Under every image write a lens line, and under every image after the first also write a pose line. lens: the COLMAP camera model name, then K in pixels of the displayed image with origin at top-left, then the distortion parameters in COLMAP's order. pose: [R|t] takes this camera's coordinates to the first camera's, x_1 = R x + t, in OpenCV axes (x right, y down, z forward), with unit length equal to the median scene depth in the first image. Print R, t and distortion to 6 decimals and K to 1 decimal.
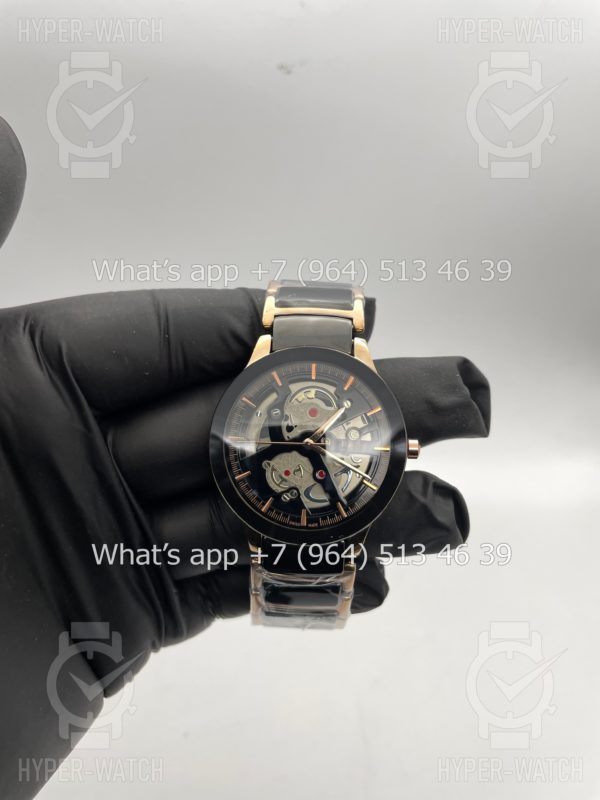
lens RADIAL K [[624.6, 0, 300.0], [0, 624.6, 400.0], [0, 0, 1]] dist [-0.005927, -0.001042]
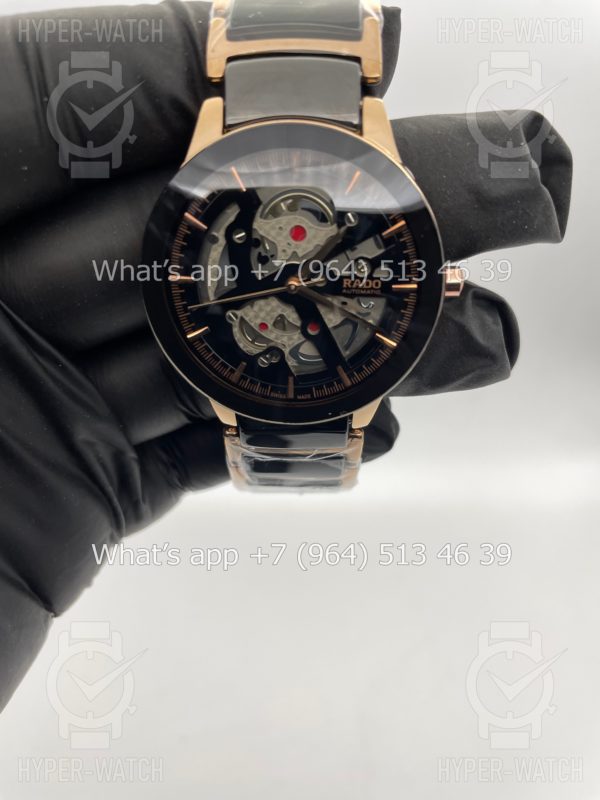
lens RADIAL K [[624.6, 0, 300.0], [0, 624.6, 400.0], [0, 0, 1]] dist [-0.005927, -0.001042]
pose [[0.999279, -0.035694, -0.012931, 0.024981], [0.037630, 0.886192, 0.461788, -0.123843], [-0.005024, -0.461942, 0.886896, 0.356517]]
